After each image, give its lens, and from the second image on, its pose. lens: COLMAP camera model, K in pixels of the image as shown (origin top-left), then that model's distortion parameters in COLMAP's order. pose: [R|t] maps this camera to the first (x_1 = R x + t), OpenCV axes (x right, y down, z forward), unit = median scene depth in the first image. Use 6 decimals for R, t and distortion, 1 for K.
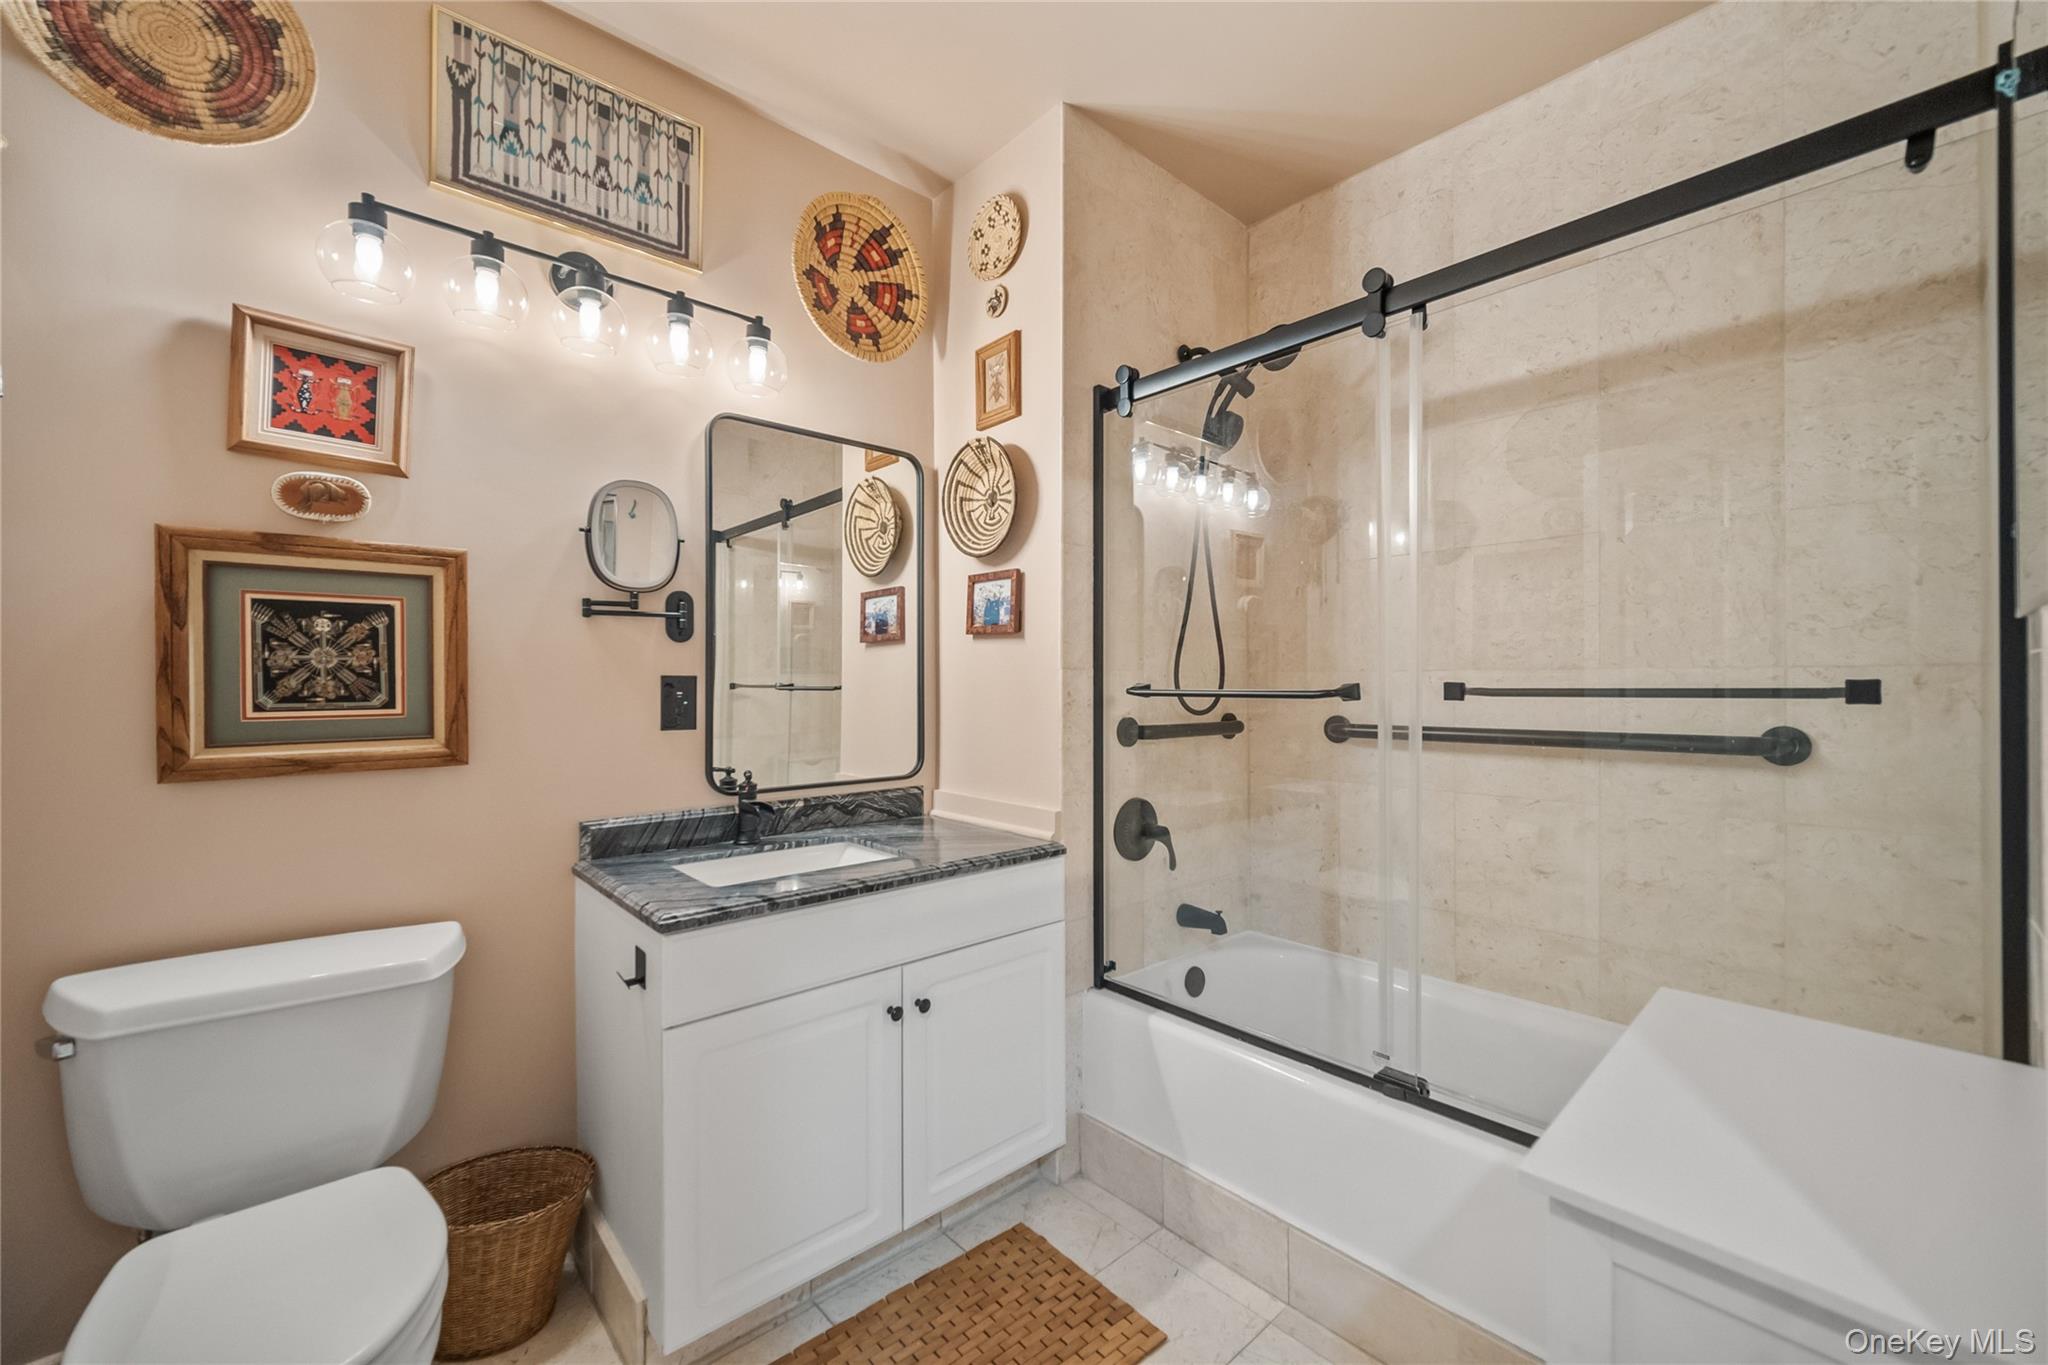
lens RADIAL K [[823.3, 0, 1029.4], [0, 823.3, 672.2], [0, 0, 1]] dist [-0.000461, -0.000082]
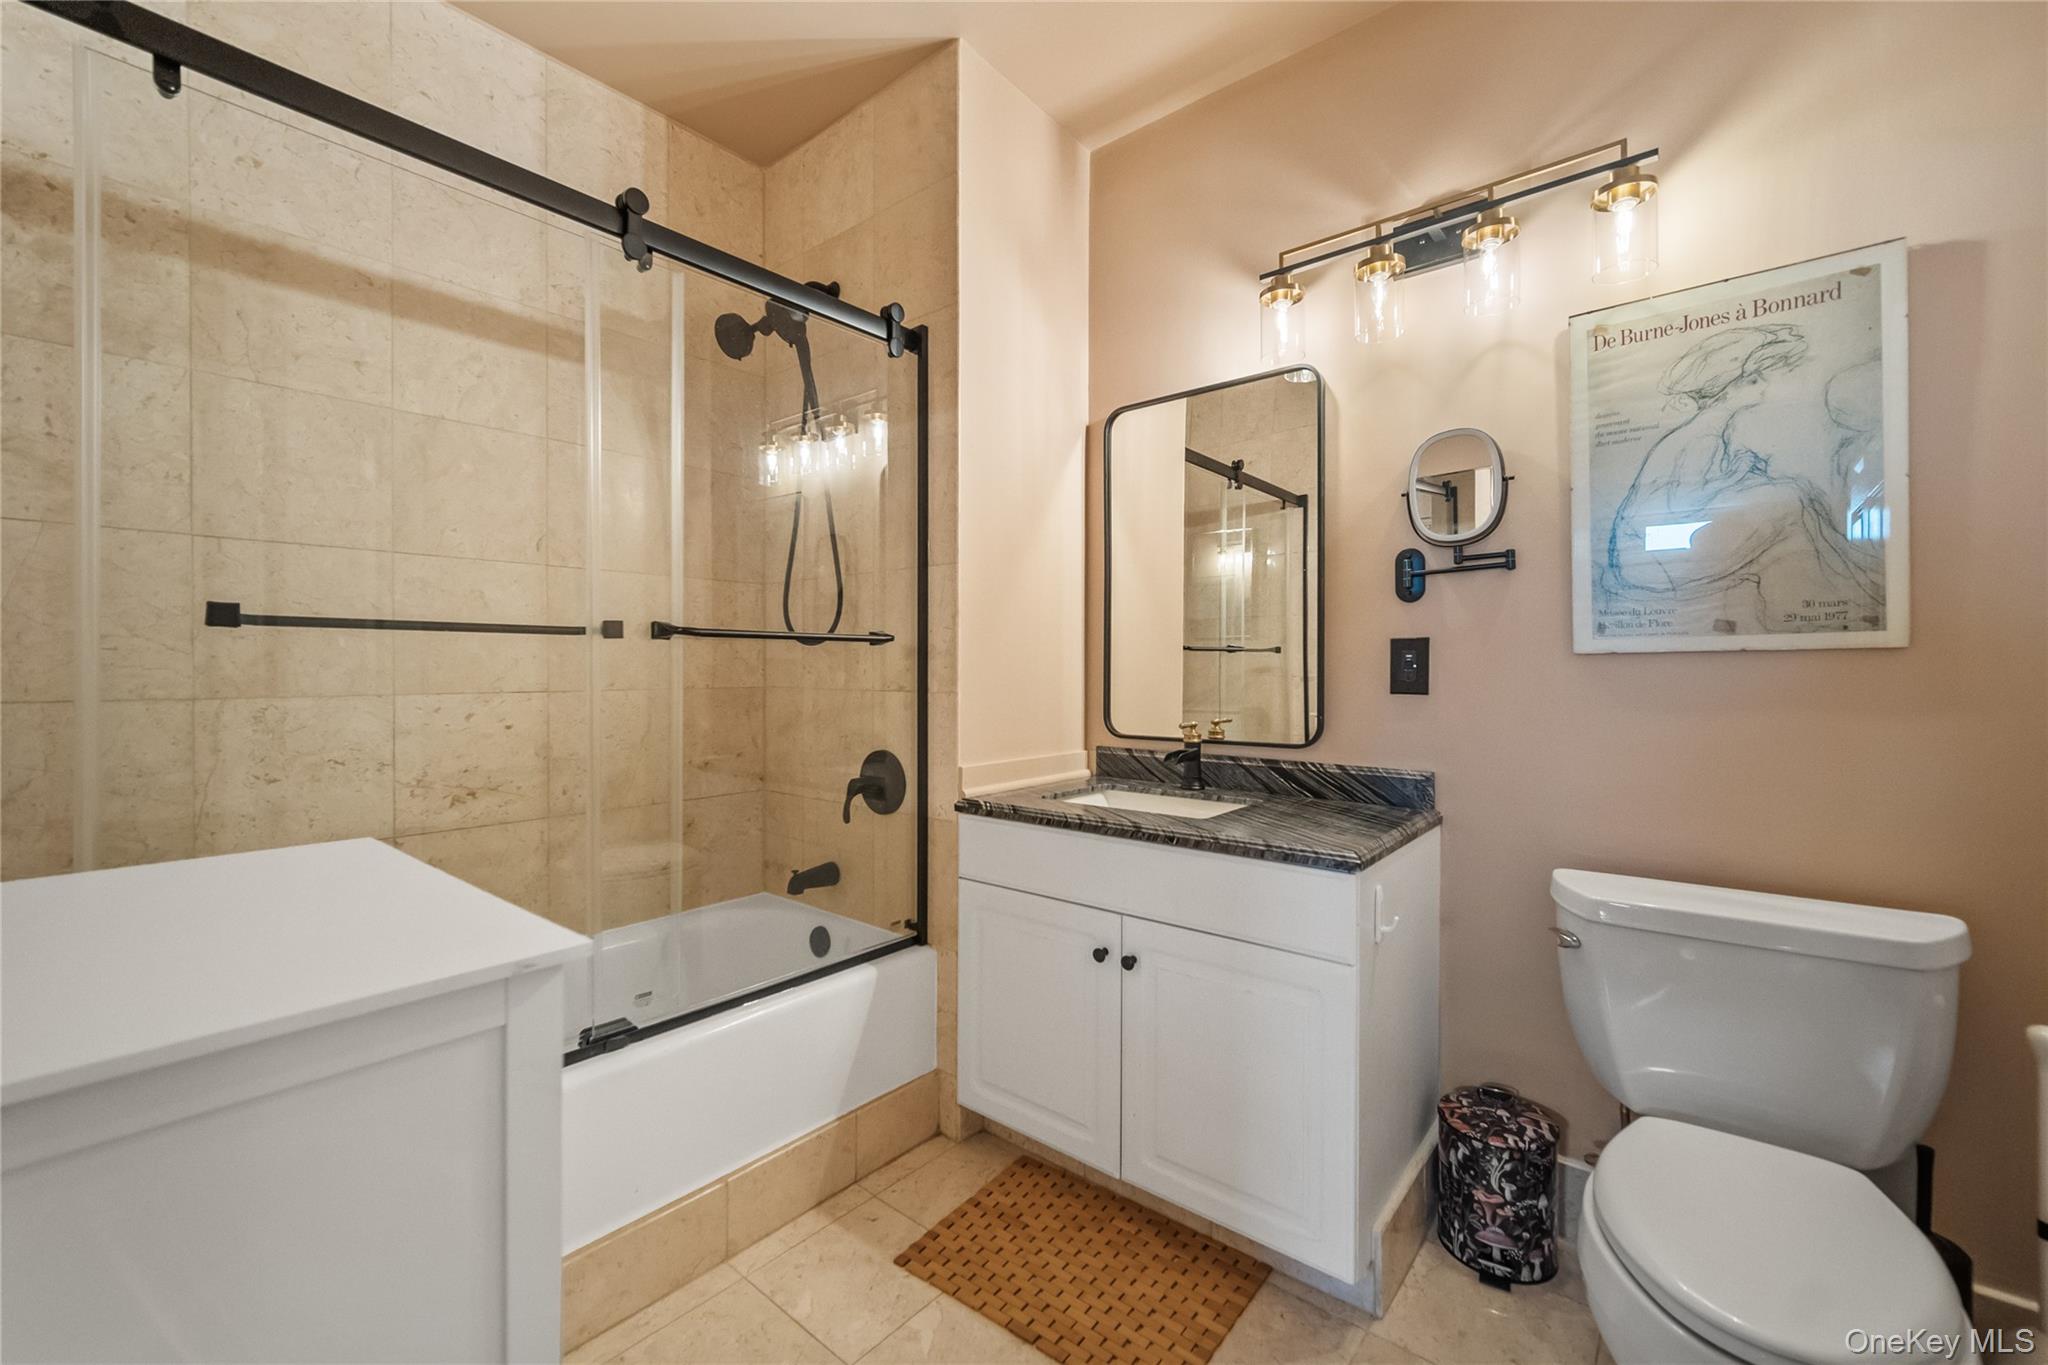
lens RADIAL K [[820.5, 0, 1025.3], [0, 820.5, 652.3], [0, 0, 1]] dist [-0.002051, -0.000481]
pose [[-0.148445, -0.014340, 0.988817, -0.572383], [-0.057123, 0.998350, 0.005903, 0.018664], [-0.987270, -0.055608, -0.149019, 0.691765]]
